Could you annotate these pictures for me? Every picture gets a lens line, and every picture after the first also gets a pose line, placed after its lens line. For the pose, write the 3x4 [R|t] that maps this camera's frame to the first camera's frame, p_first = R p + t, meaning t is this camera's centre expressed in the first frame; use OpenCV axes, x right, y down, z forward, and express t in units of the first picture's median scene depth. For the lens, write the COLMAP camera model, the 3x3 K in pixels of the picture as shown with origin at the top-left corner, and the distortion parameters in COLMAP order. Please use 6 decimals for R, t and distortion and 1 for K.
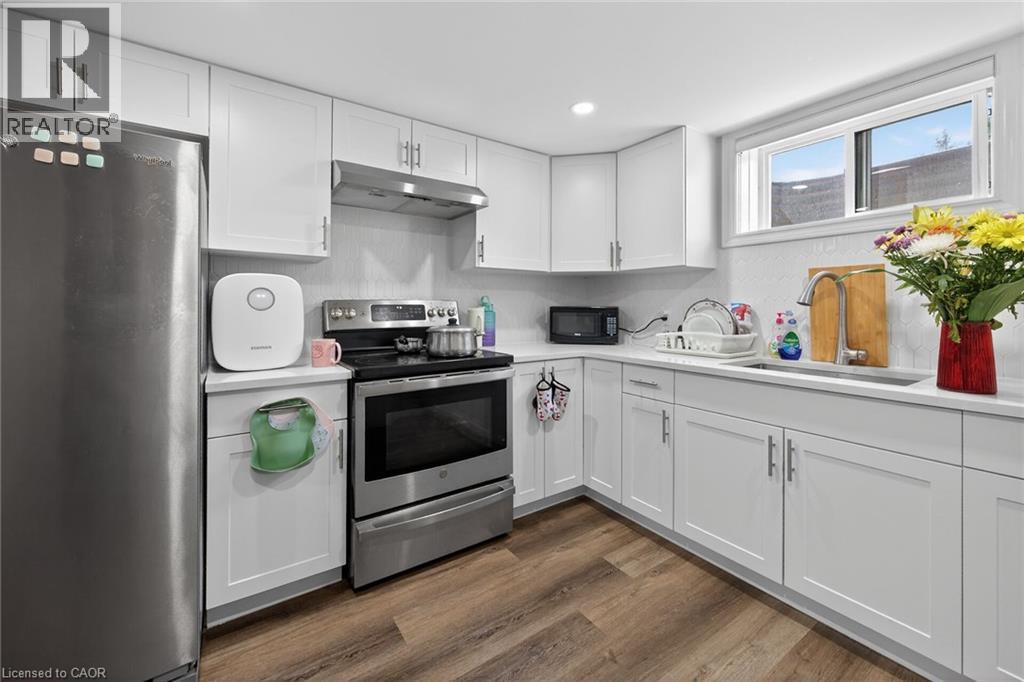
lens RADIAL K [[407.8, 0, 511.9], [0, 407.8, 303.4], [0, 0, 1]] dist [0.001706, 0.000046]
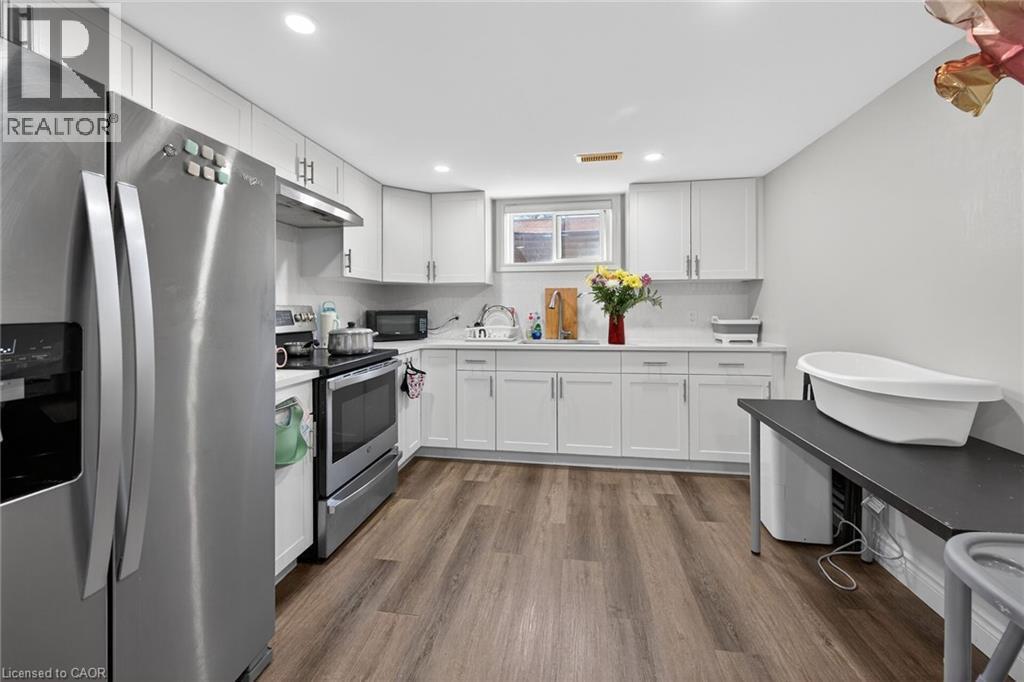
lens RADIAL K [[407.8, 0, 511.9], [0, 407.8, 303.4], [0, 0, 1]] dist [0.001706, 0.000046]
pose [[0.687389, 0.002730, 0.726284, -0.678080], [-0.000853, 0.999995, -0.002951, -0.012770], [-0.726289, 0.001410, 0.687389, -0.135123]]
